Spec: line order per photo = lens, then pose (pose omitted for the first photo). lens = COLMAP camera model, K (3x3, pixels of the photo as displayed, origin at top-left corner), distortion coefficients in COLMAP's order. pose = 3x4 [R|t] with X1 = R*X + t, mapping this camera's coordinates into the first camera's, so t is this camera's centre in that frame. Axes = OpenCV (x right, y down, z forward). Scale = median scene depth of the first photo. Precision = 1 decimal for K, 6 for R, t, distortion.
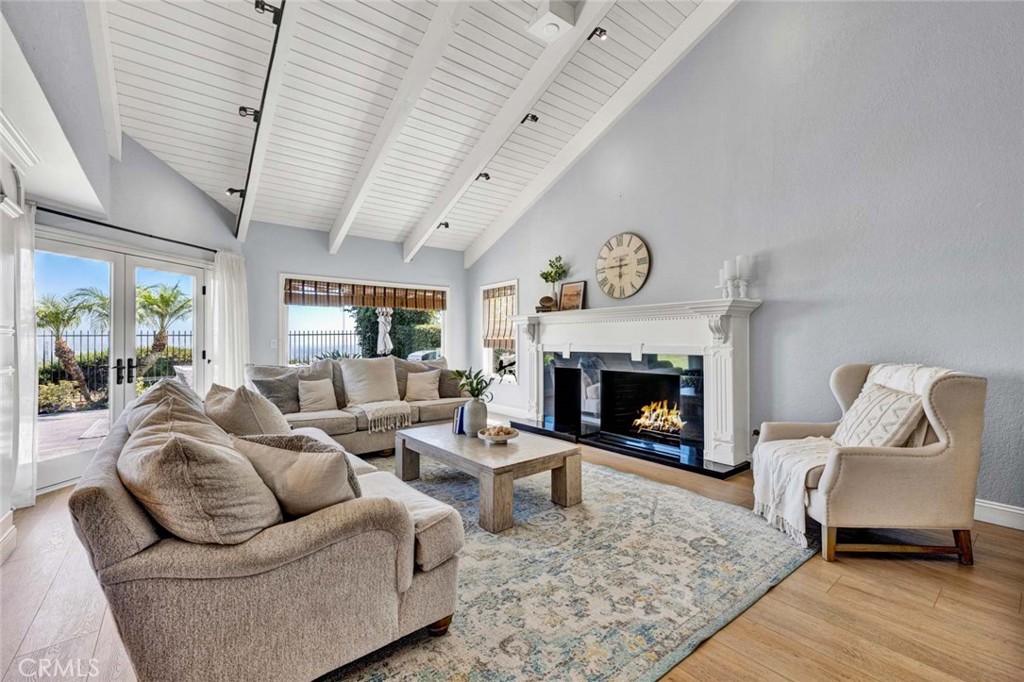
lens RADIAL K [[423.1, 0, 510.9], [0, 423.1, 335.4], [0, 0, 1]] dist [0.001267, 0.001028]
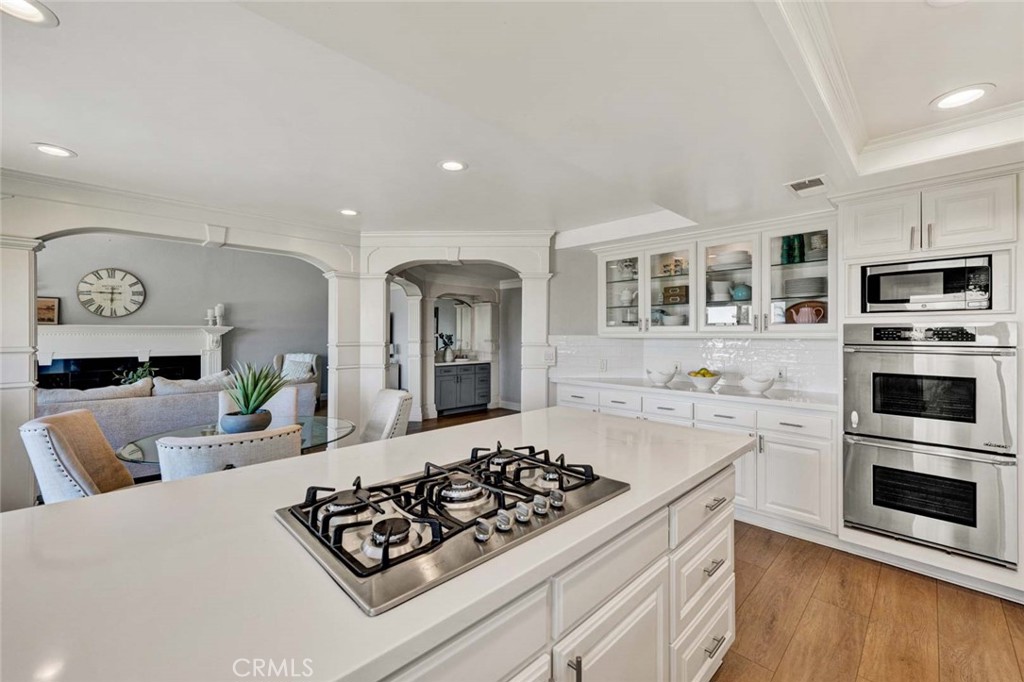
lens RADIAL K [[423.1, 0, 514.5], [0, 423.1, 336.5], [0, 0, 1]] dist [0.001267, 0.001028]
pose [[-0.118646, -0.006621, 0.992915, -1.231989], [-0.011512, 0.999920, 0.005292, -0.047737], [-0.992870, -0.010803, -0.118713, -0.110243]]
